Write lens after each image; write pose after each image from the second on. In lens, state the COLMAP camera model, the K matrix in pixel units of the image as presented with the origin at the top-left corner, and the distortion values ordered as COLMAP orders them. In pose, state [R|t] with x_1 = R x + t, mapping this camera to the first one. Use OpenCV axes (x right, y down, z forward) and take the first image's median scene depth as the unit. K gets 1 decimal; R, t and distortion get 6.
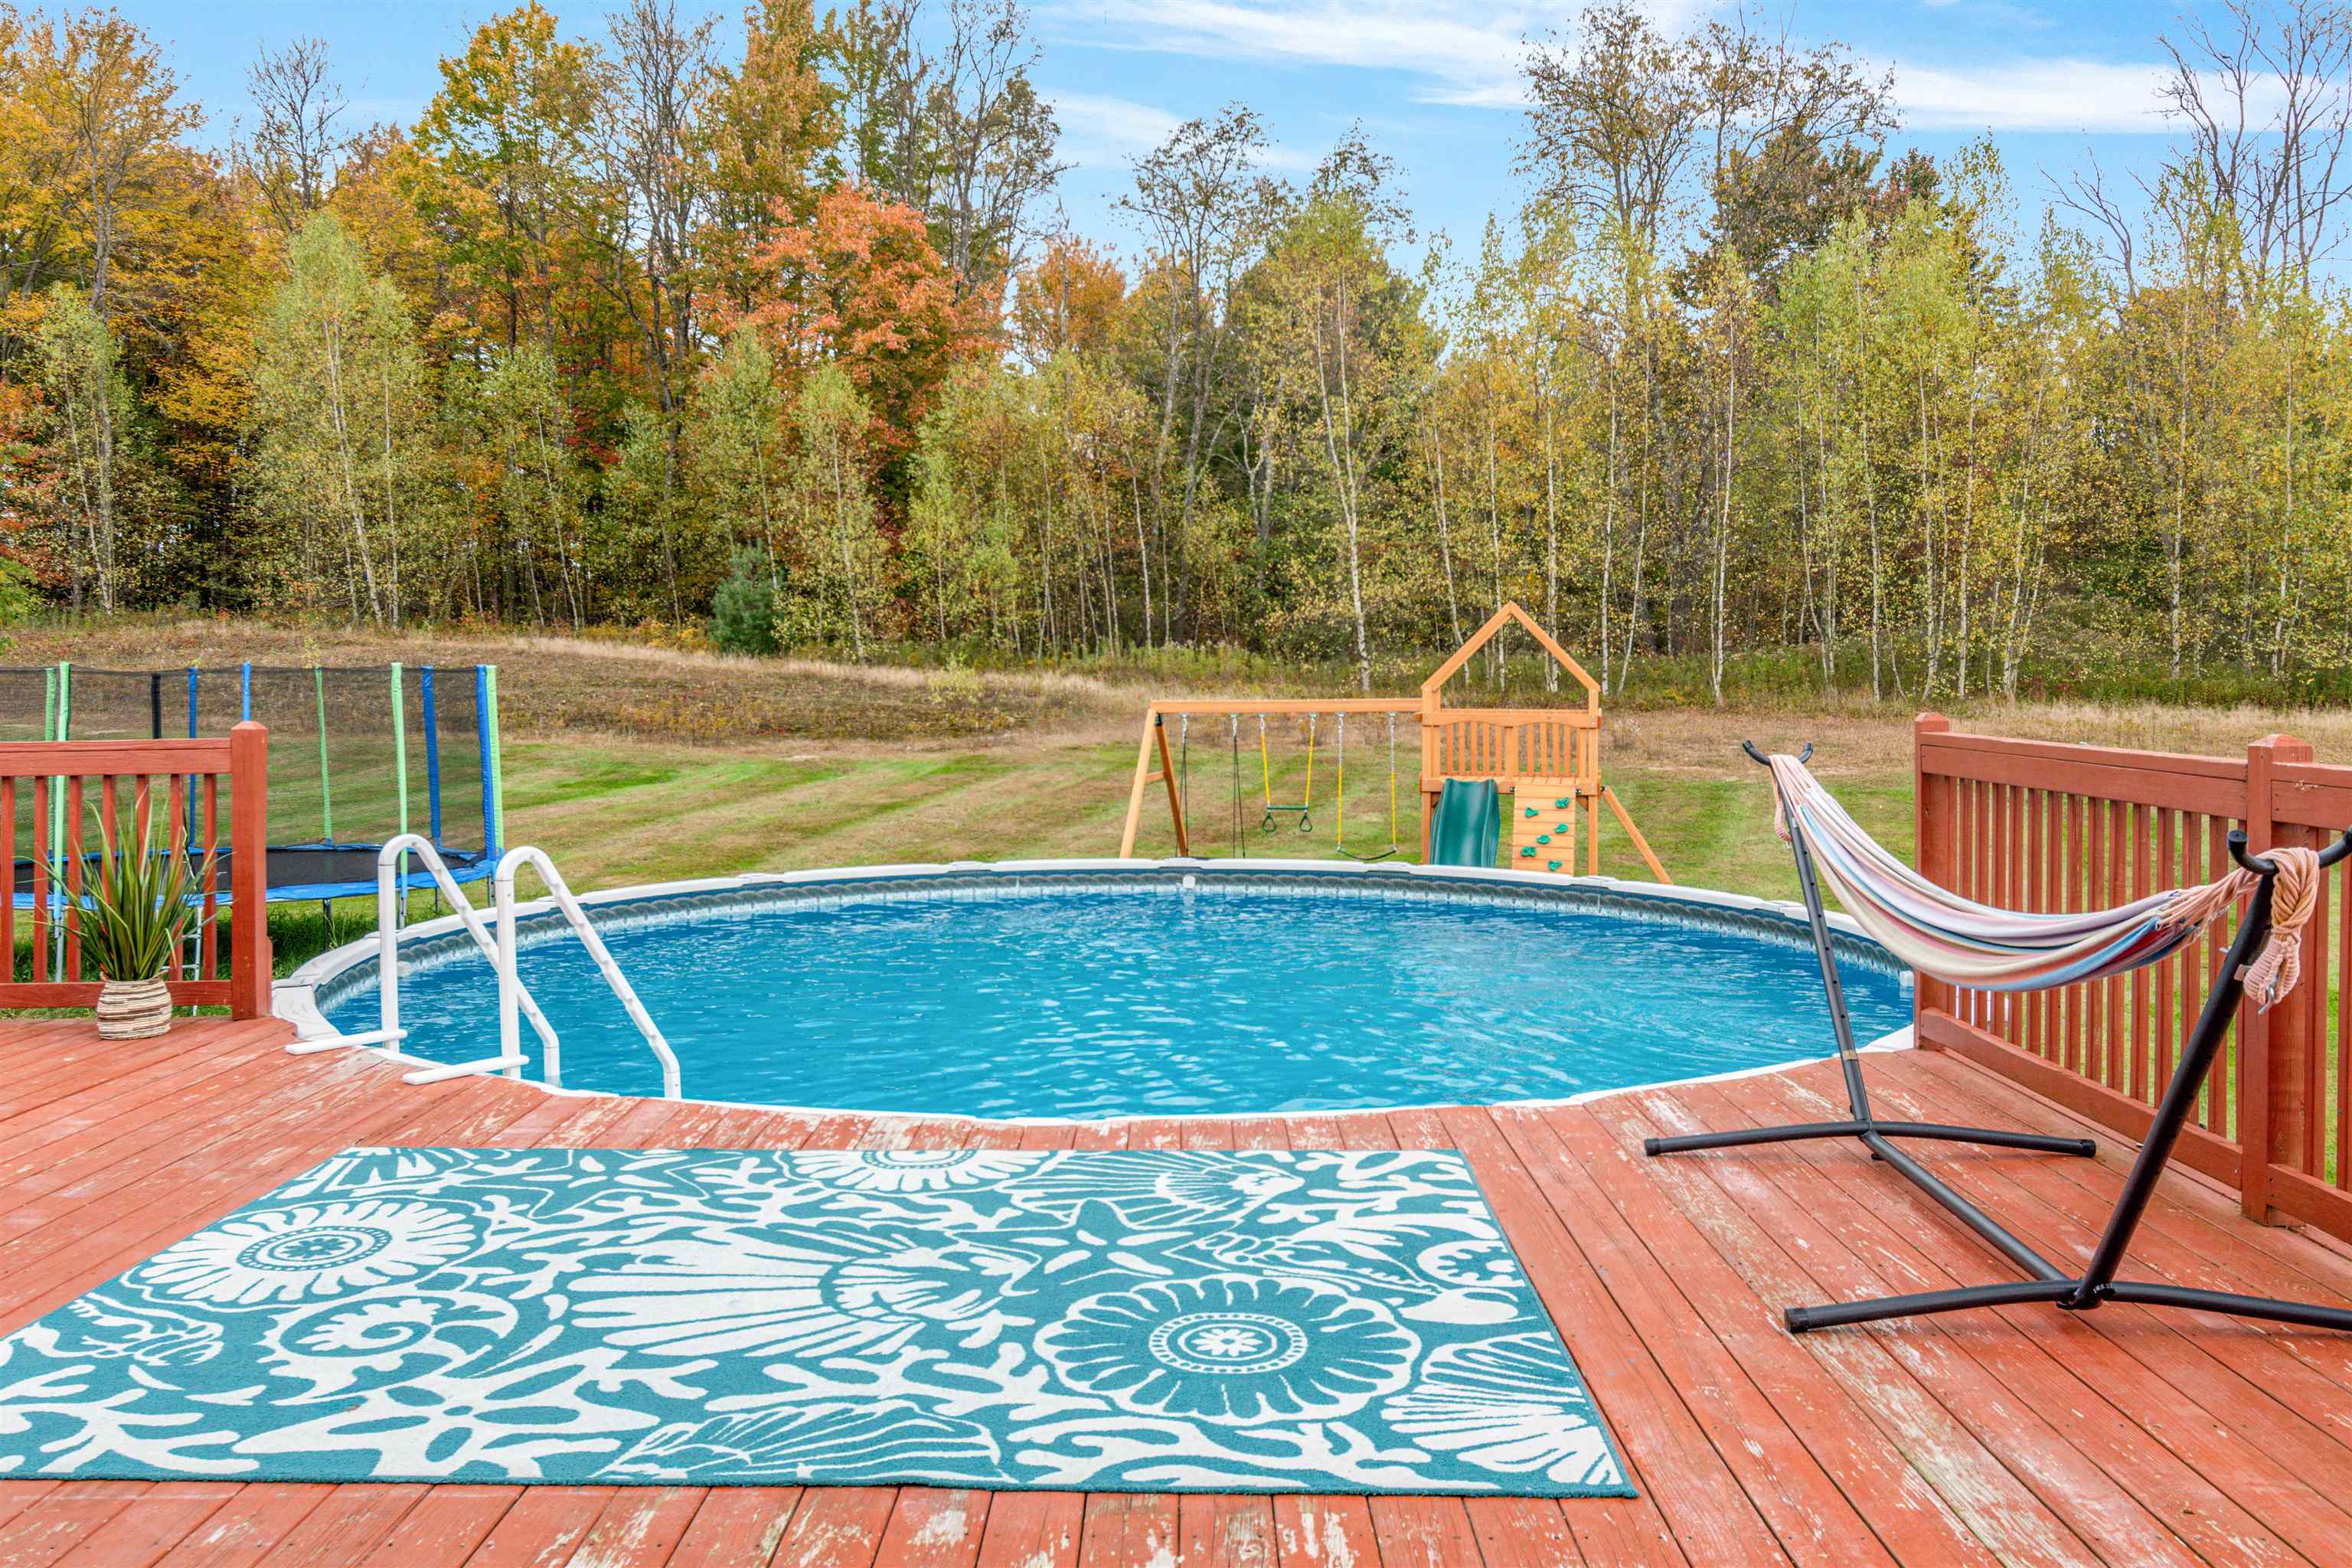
lens RADIAL K [[1873.7, 0, 1162.4], [0, 1873.7, 704.3], [0, 0, 1]] dist [0.000105, 0.003131]
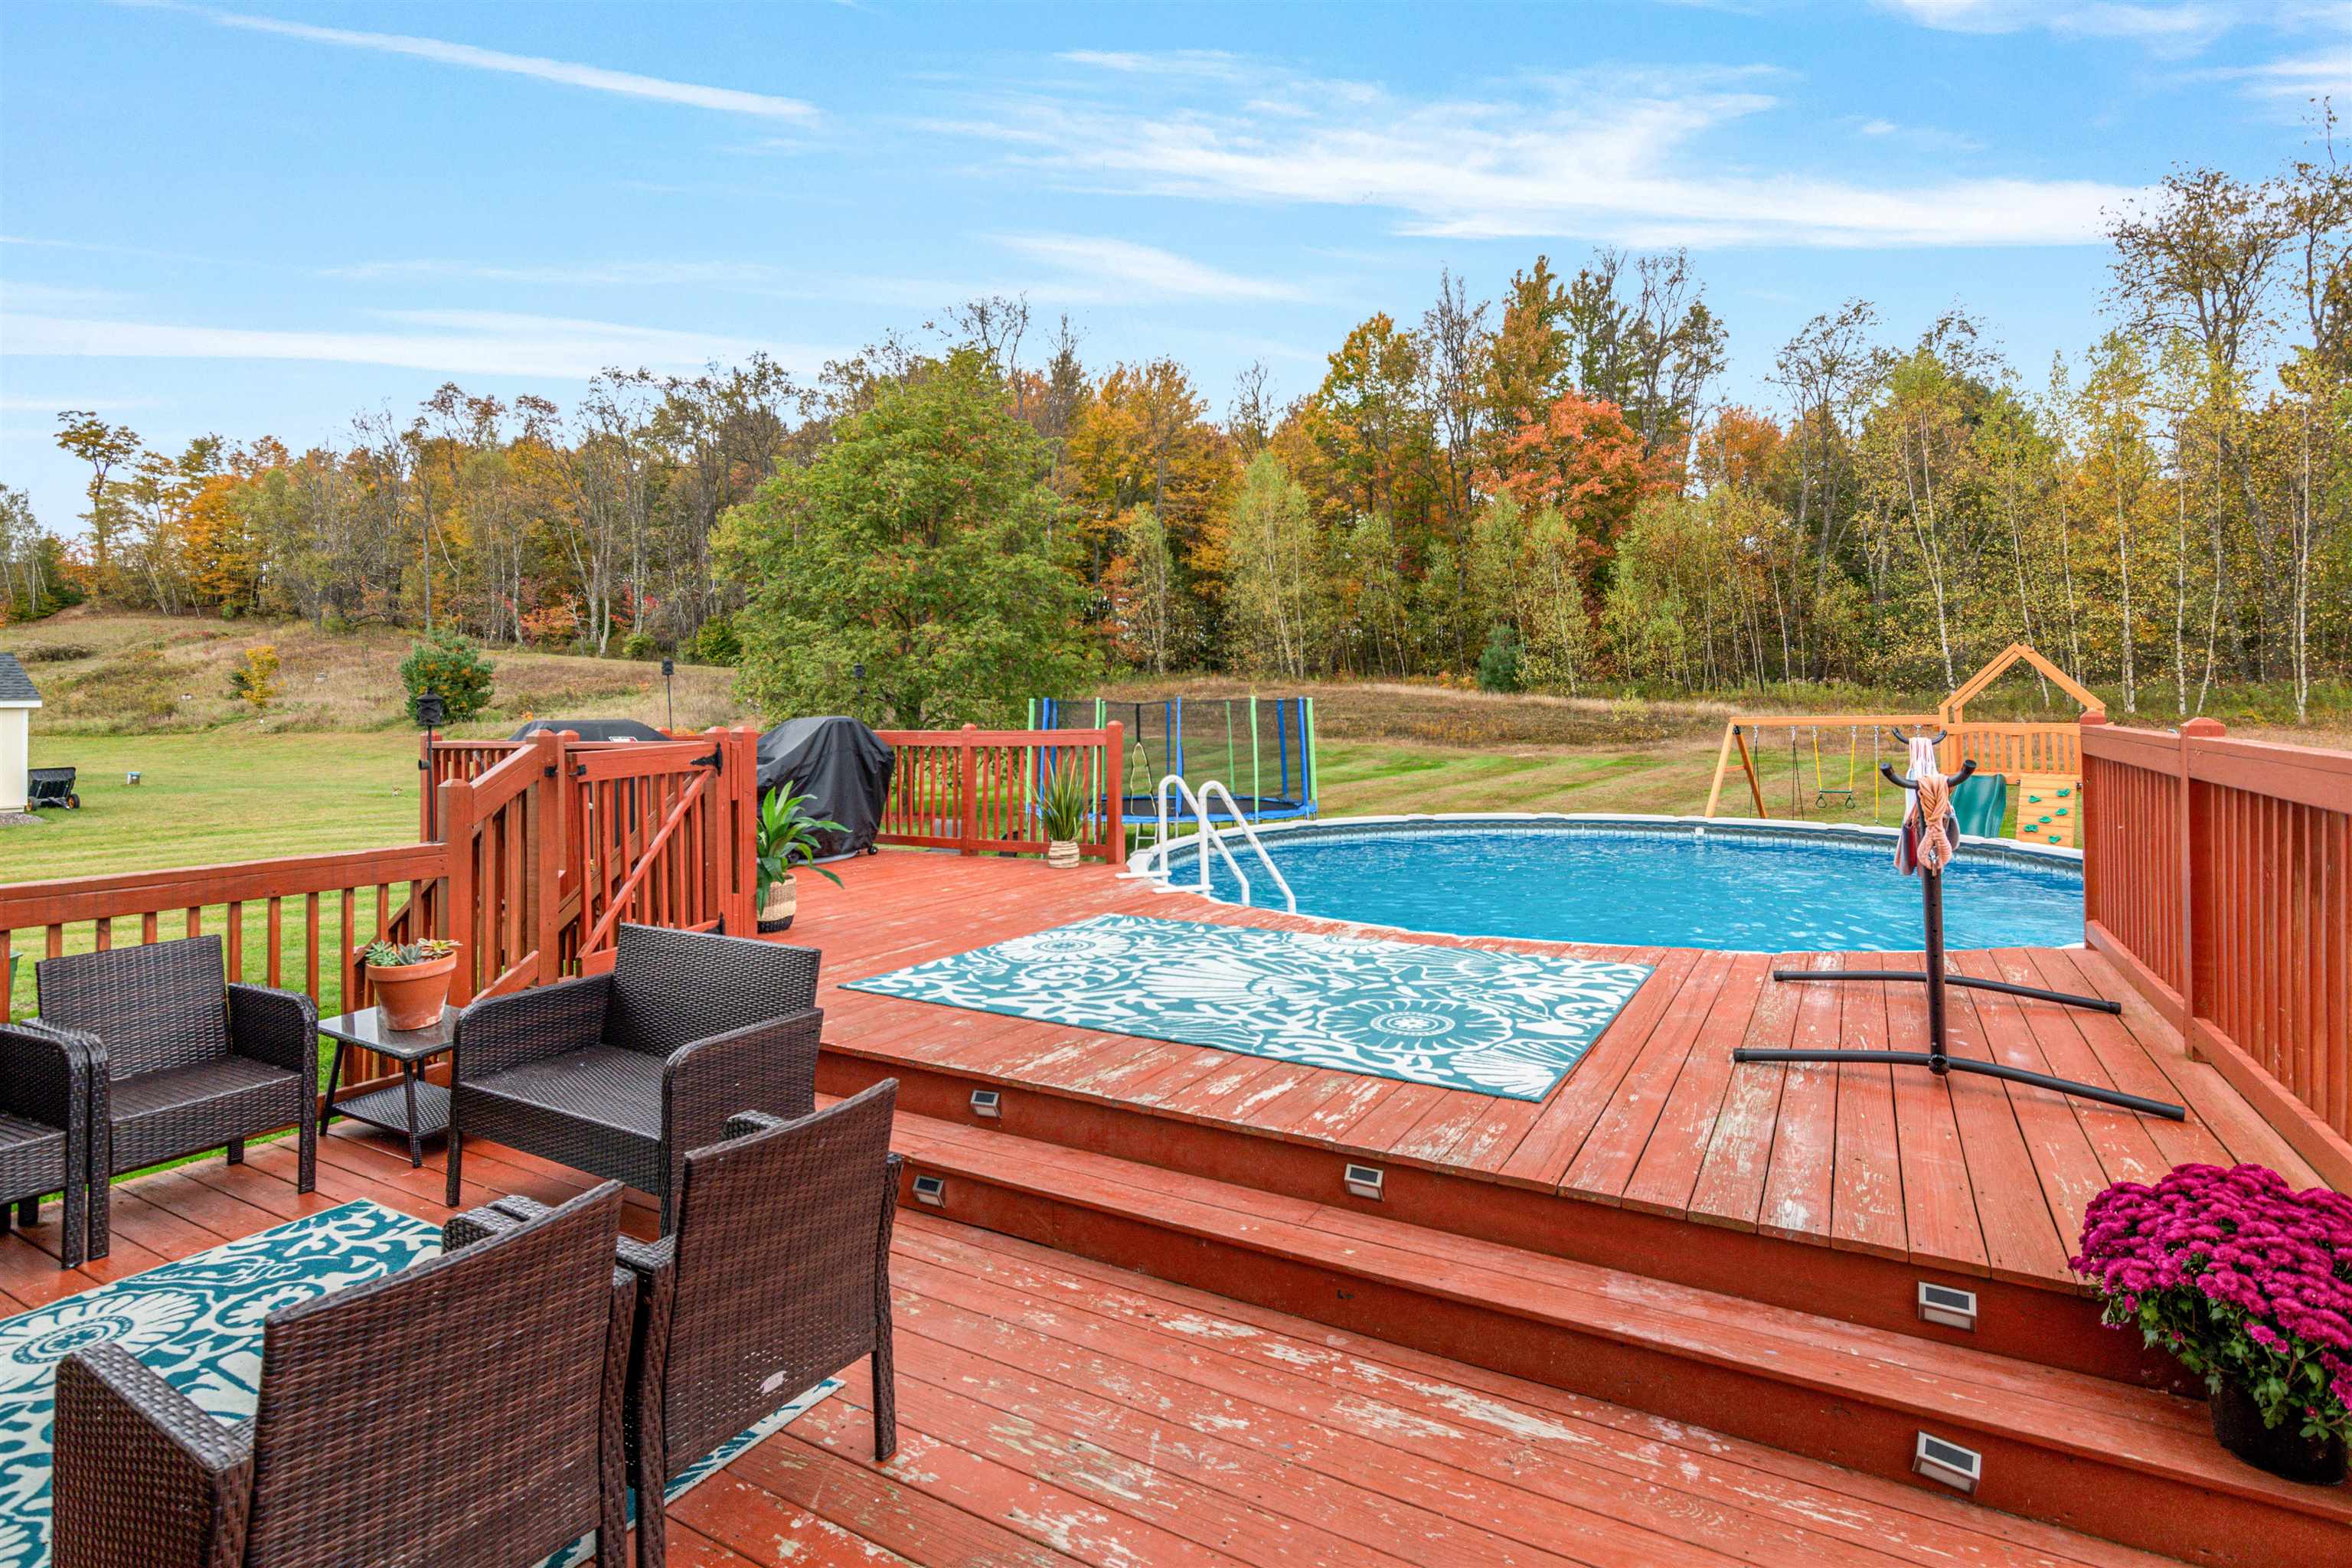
lens RADIAL K [[1171.6, 0, 1175.5], [0, 1171.6, 687.7], [0, 0, 1]] dist [-0.000978, 0.000552]
pose [[0.869203, -0.015143, -0.494223, 0.037952], [-0.000655, 0.999495, -0.031777, 0.002380], [0.494455, 0.027944, 0.868754, -0.017712]]
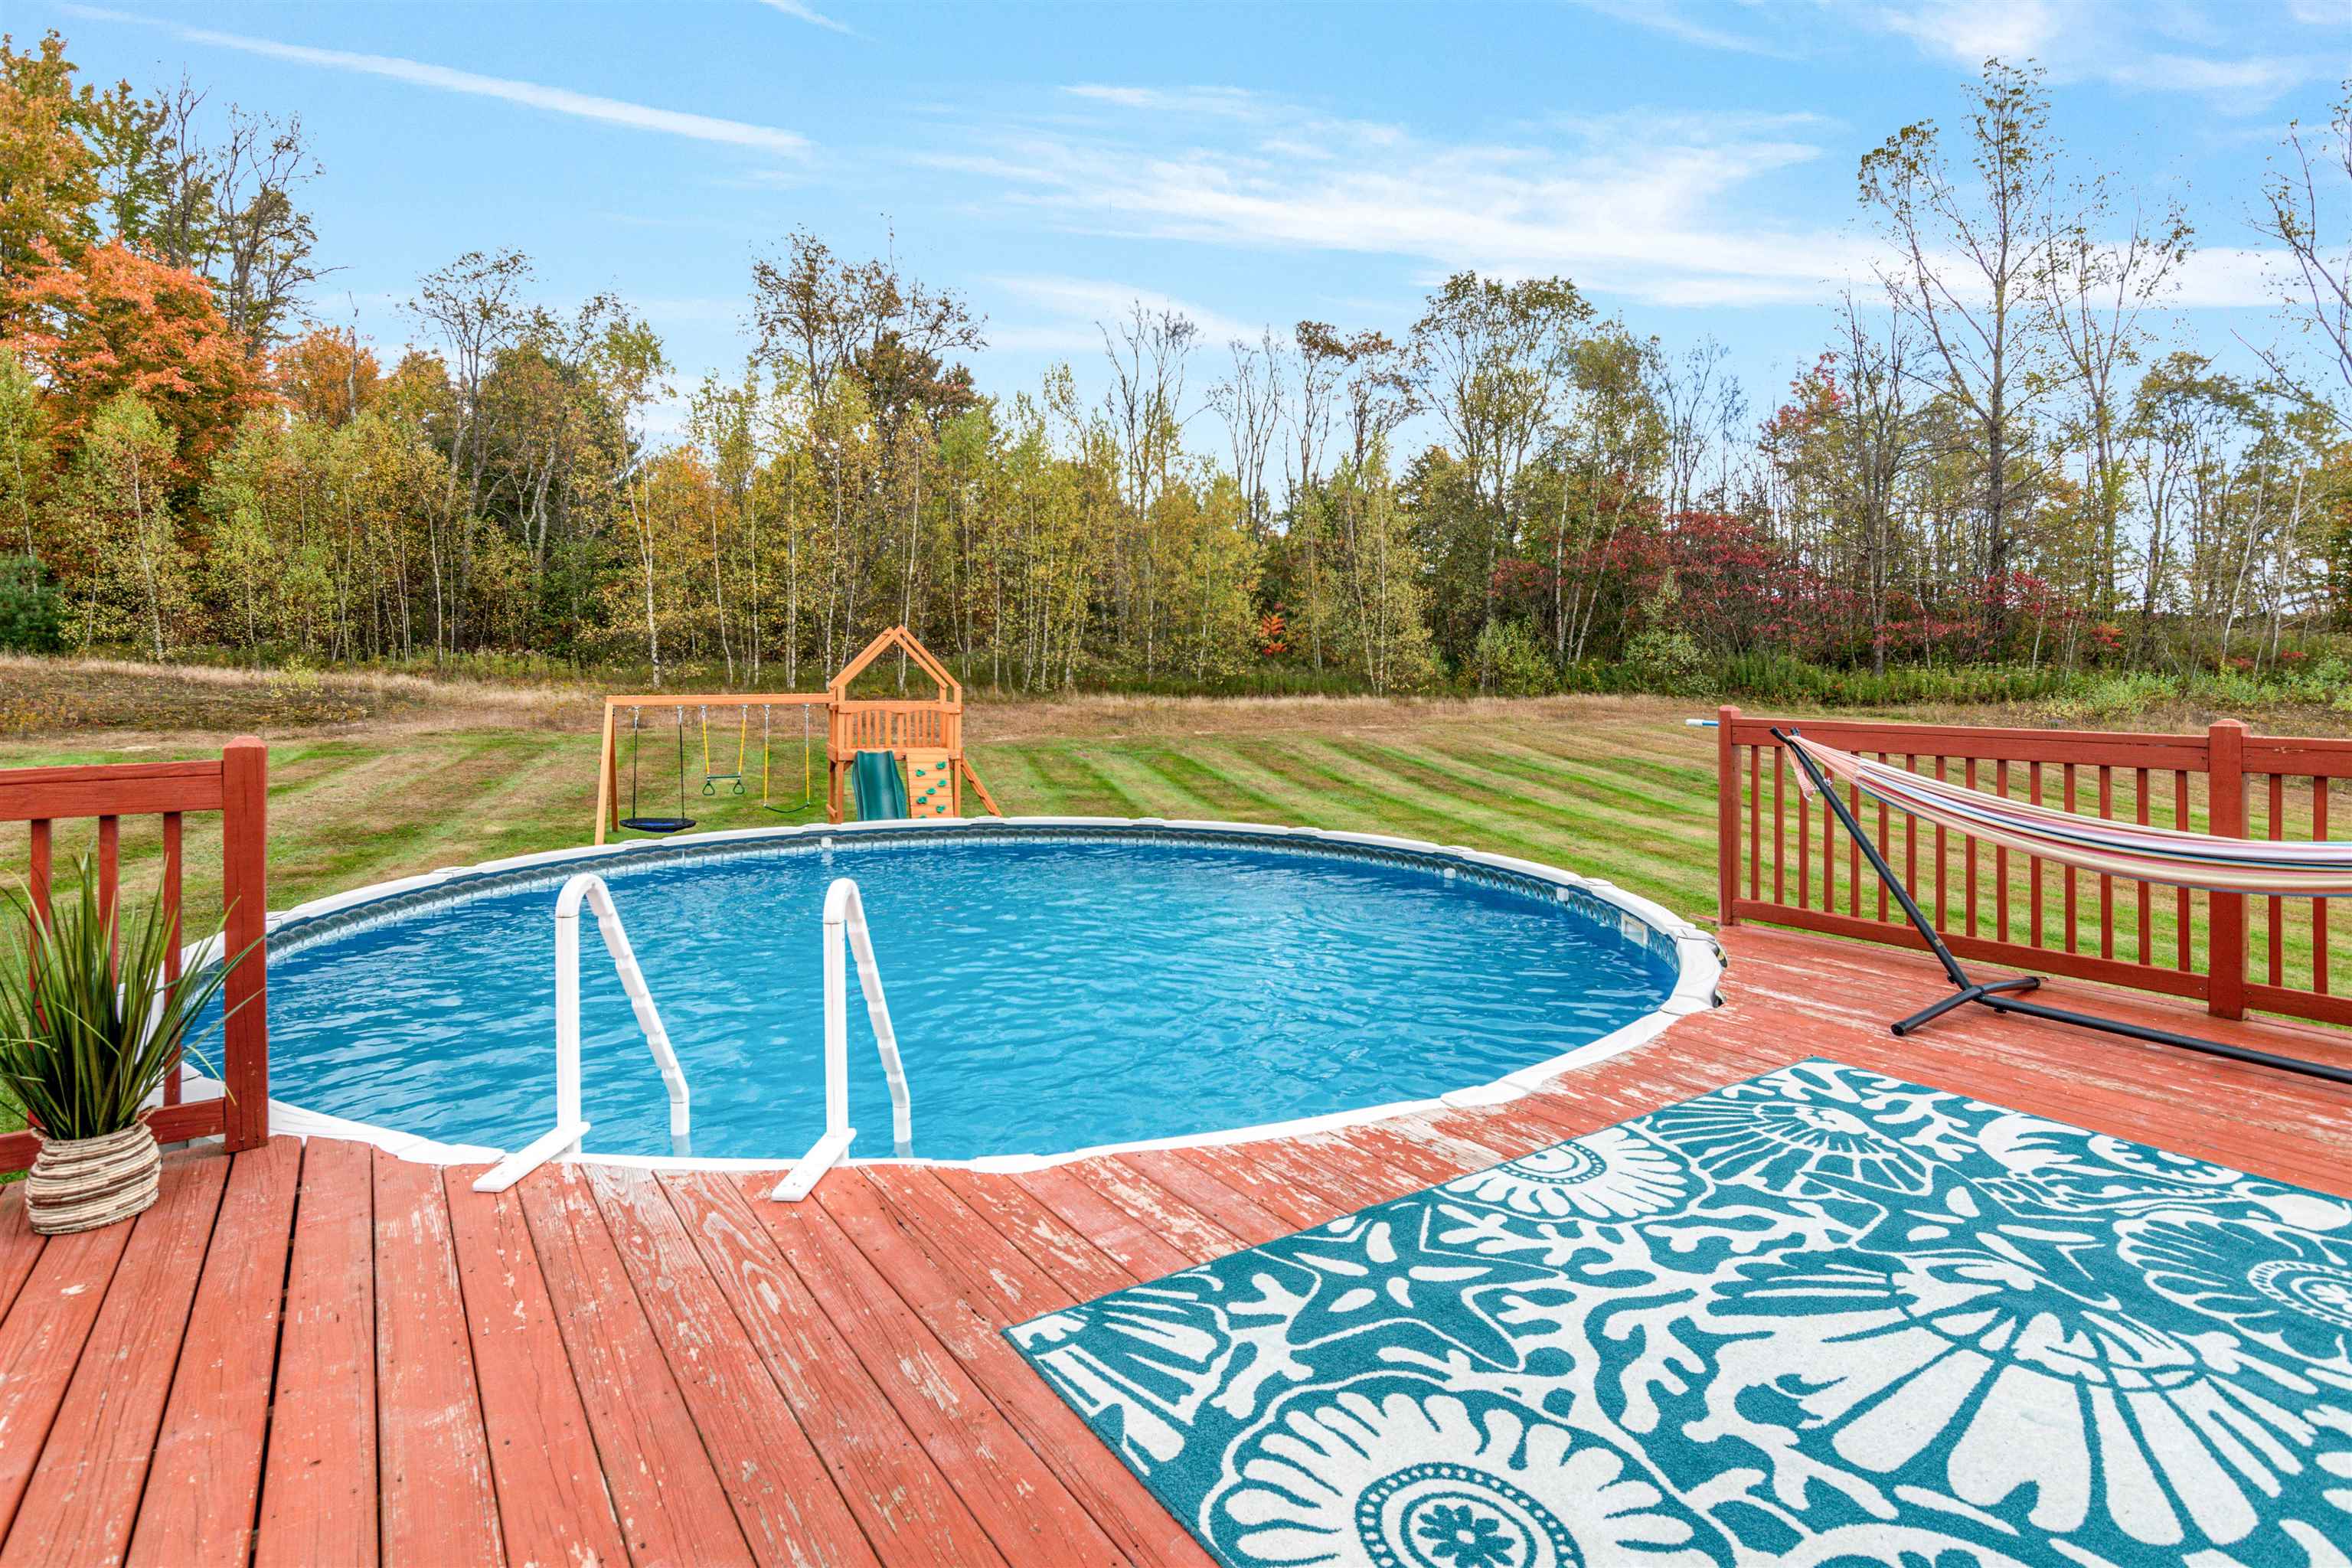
lens RADIAL K [[1171.6, 0, 1175.5], [0, 1171.6, 687.7], [0, 0, 1]] dist [-0.000978, 0.000552]
pose [[0.815805, 0.000368, 0.578327, -0.079555], [0.003449, 0.999979, -0.005501, -0.001017], [-0.578317, 0.006482, 0.815786, 0.073554]]
